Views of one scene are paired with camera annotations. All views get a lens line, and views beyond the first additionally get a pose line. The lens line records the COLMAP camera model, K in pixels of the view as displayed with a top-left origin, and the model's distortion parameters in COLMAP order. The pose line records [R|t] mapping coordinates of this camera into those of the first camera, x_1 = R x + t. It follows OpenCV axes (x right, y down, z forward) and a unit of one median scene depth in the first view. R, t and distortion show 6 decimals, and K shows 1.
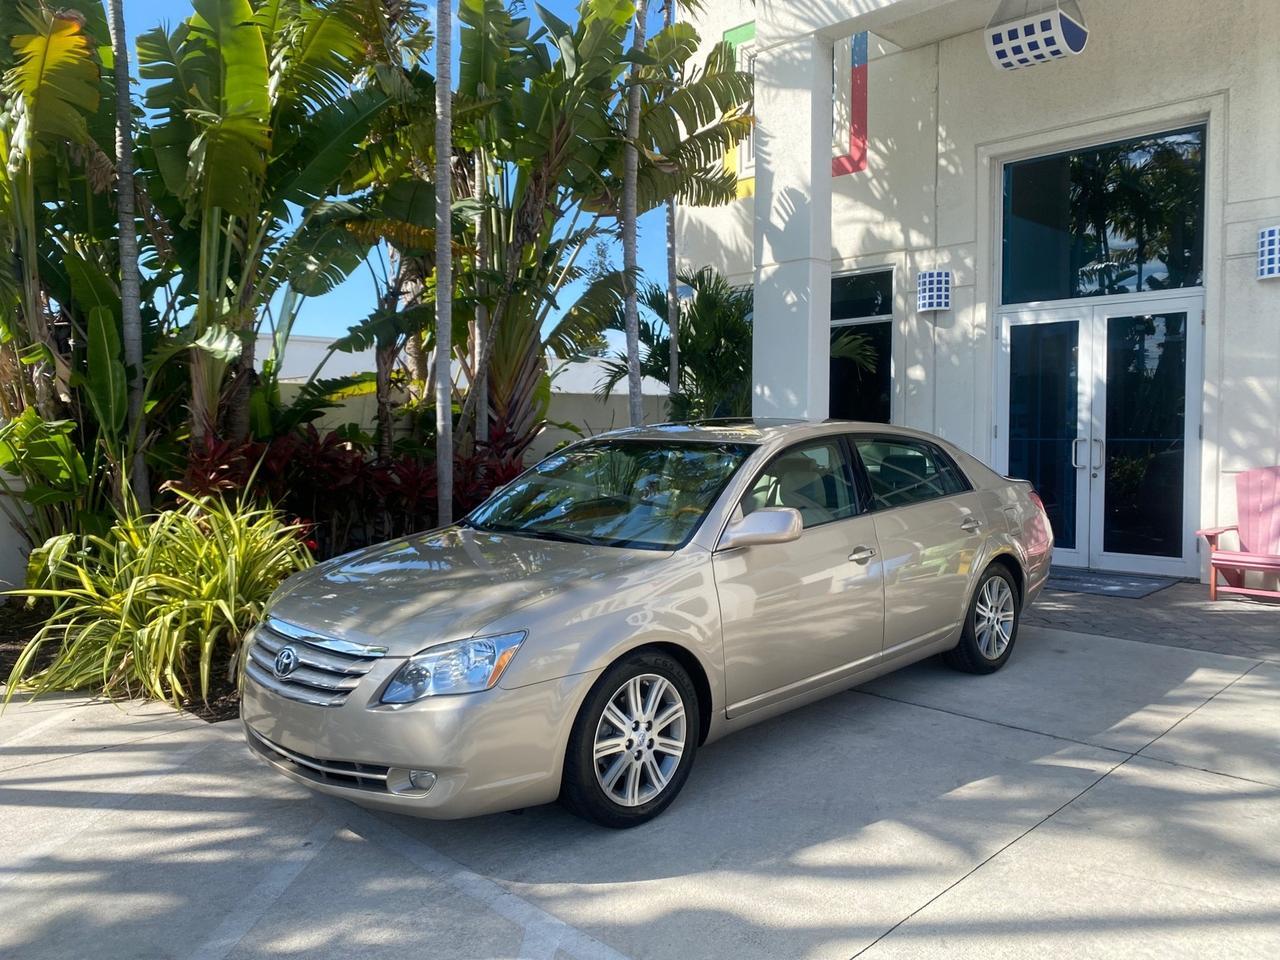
lens RADIAL K [[978.3, 0, 628.0], [0, 978.3, 478.0], [0, 0, 1]] dist [0.018017, -0.012399]
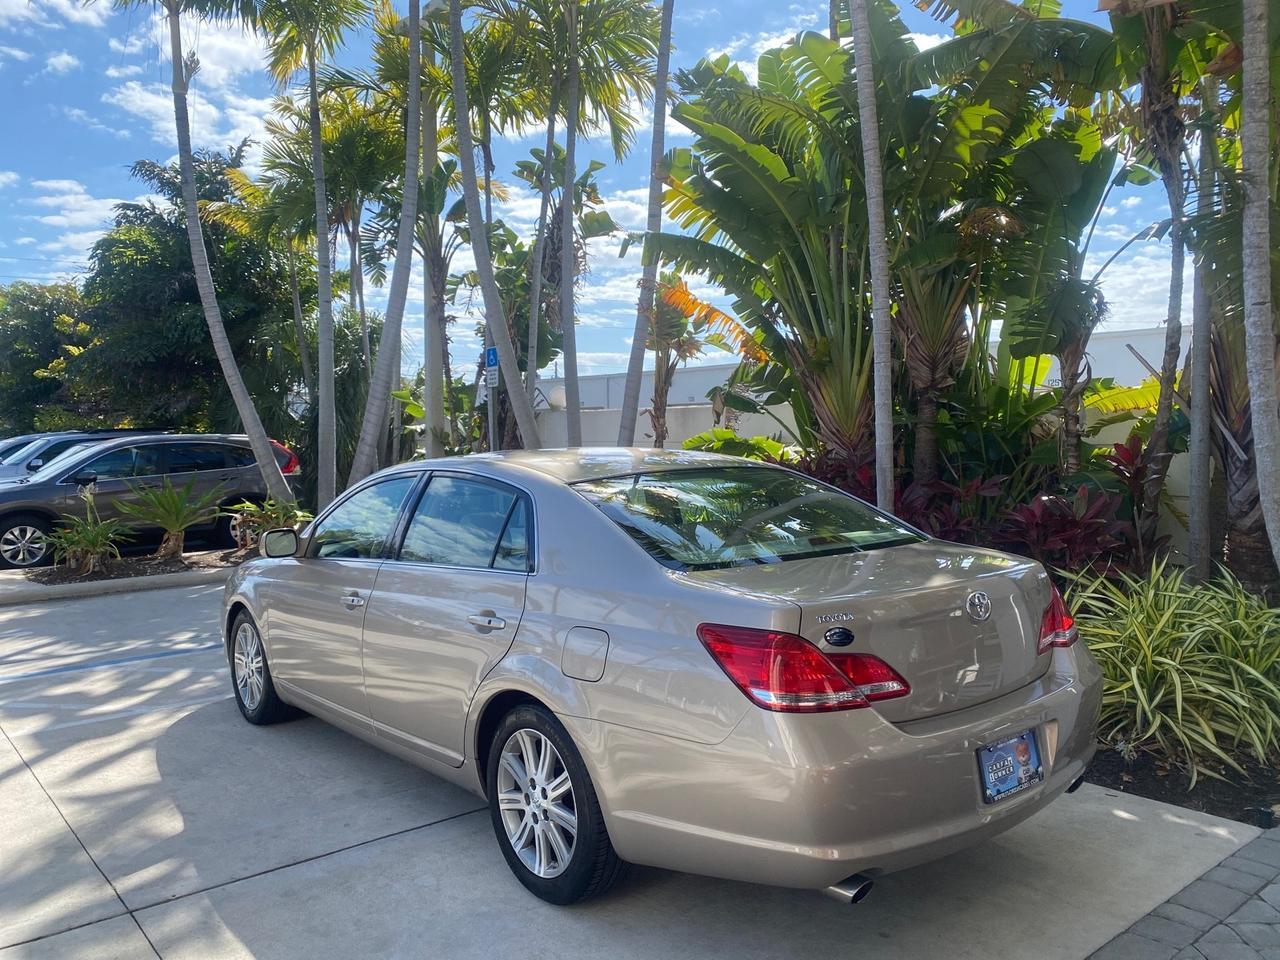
lens RADIAL K [[978.3, 0, 641.1], [0, 978.3, 474.9], [0, 0, 1]] dist [0.018017, -0.012399]
pose [[-0.081370, 0.046162, -0.995614, 0.921567], [-0.042431, 0.997861, 0.049734, -0.079225], [0.995780, 0.046292, -0.079237, 1.086038]]
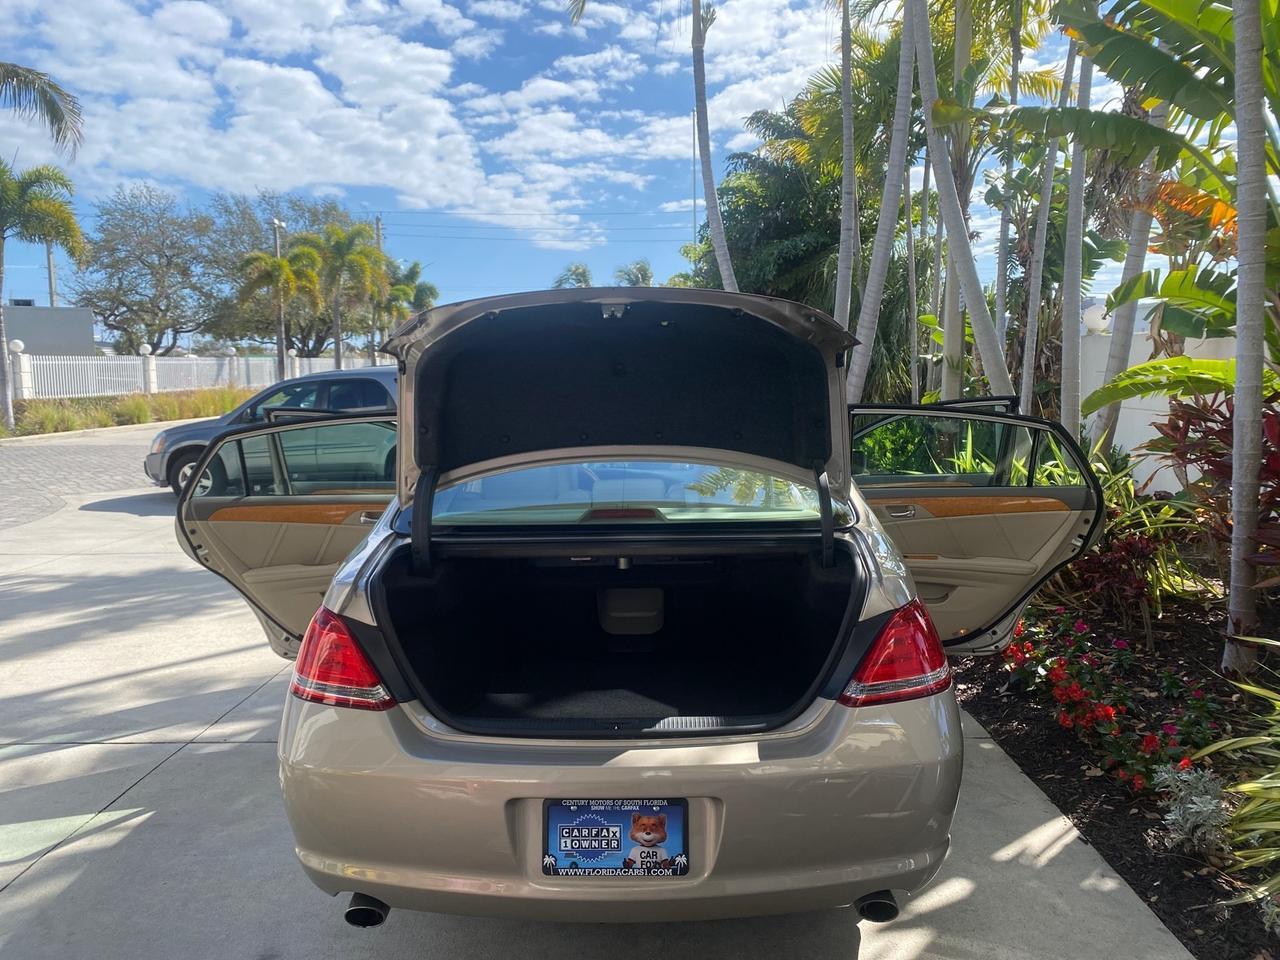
lens RADIAL K [[978.3, 0, 640.3], [0, 978.3, 466.8], [0, 0, 1]] dist [0.018017, -0.012399]
pose [[-0.720004, 0.084222, -0.688840, 0.647297], [-0.018979, 0.989847, 0.140863, -0.105940], [0.693710, 0.114495, -0.711096, 1.500063]]
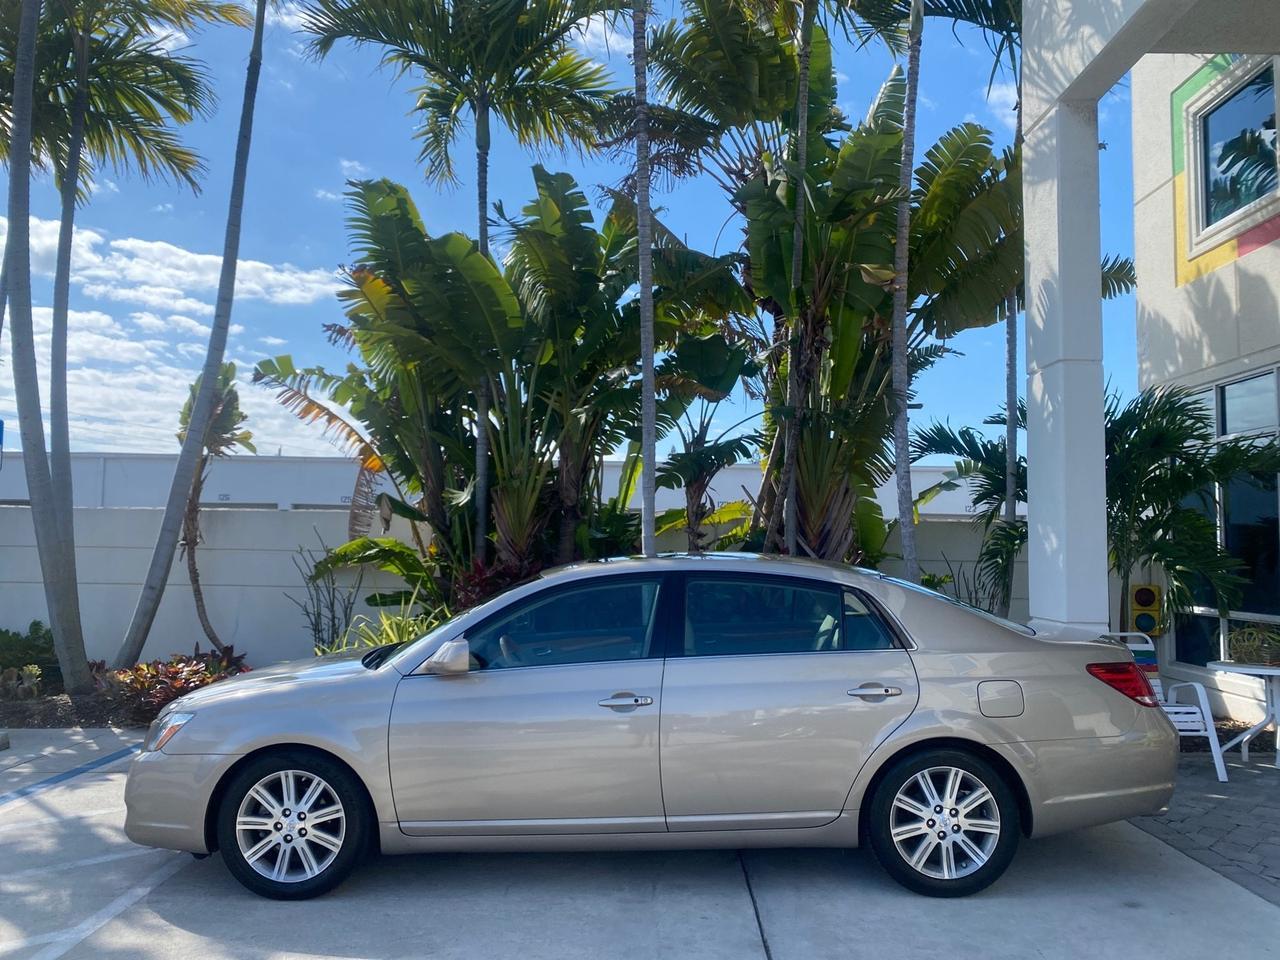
lens RADIAL K [[978.3, 0, 636.7], [0, 978.3, 477.2], [0, 0, 1]] dist [0.018017, -0.012399]
pose [[0.709798, -0.036490, -0.703459, 0.742620], [-0.051626, 0.993277, -0.103615, -0.032640], [0.702510, 0.109863, 0.703142, 0.261927]]
